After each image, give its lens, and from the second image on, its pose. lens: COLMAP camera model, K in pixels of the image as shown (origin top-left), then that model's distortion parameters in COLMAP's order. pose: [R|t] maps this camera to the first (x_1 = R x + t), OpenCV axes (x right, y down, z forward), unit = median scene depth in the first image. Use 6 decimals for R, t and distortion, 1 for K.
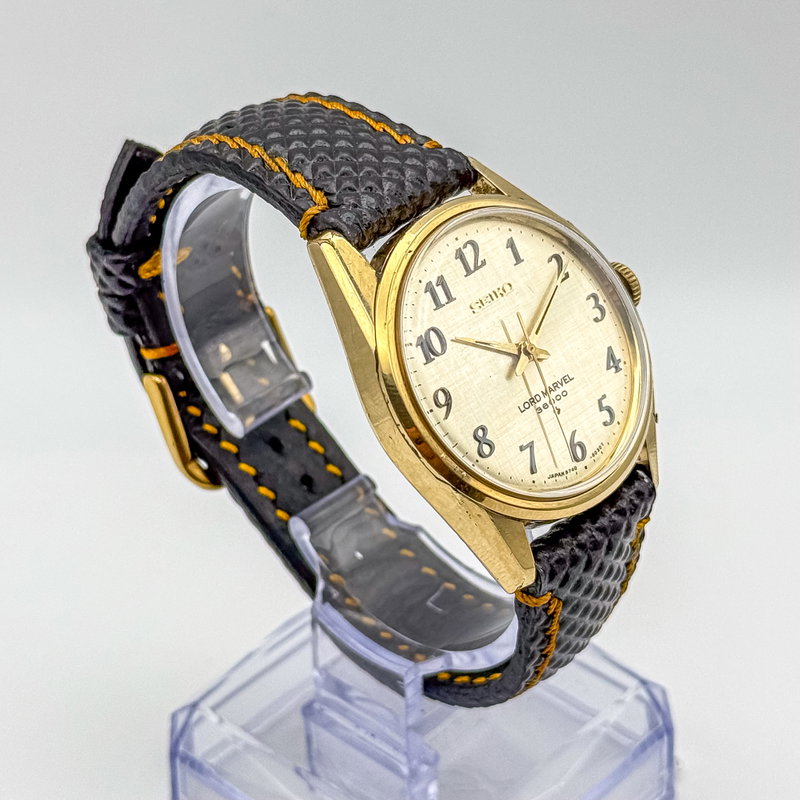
lens RADIAL K [[2385.0, 0, 395.8], [0, 2385.0, 362.7], [0, 0, 1]] dist [-0.144821, 0.000000]
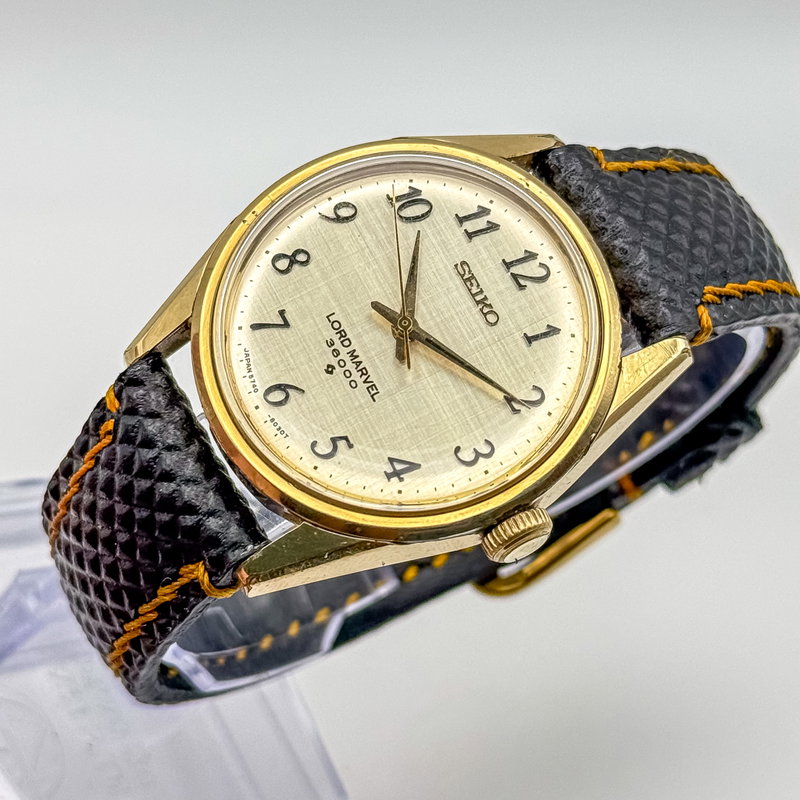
lens RADIAL K [[2385.0, 0, 397.8], [0, 2385.0, 403.2], [0, 0, 1]] dist [-0.144821, 0.000000]
pose [[-0.129095, 0.624465, -0.770311, 0.651870], [-0.956154, 0.127542, 0.263634, -0.198931], [0.262878, 0.770569, 0.580619, 0.544022]]
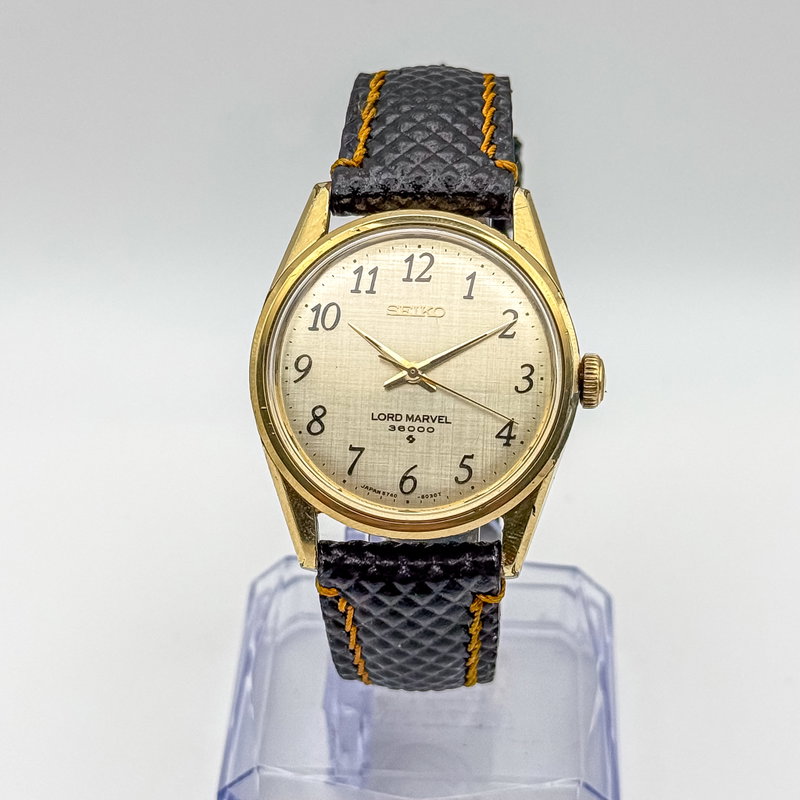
lens RADIAL K [[2385.0, 0, 402.1], [0, 2385.0, 398.6], [0, 0, 1]] dist [-0.144821, 0.000000]
pose [[0.630517, 0.487919, -0.603641, 0.650429], [-0.443239, 0.864775, 0.236018, -0.226122], [0.637171, 0.118744, 0.761520, 0.213664]]
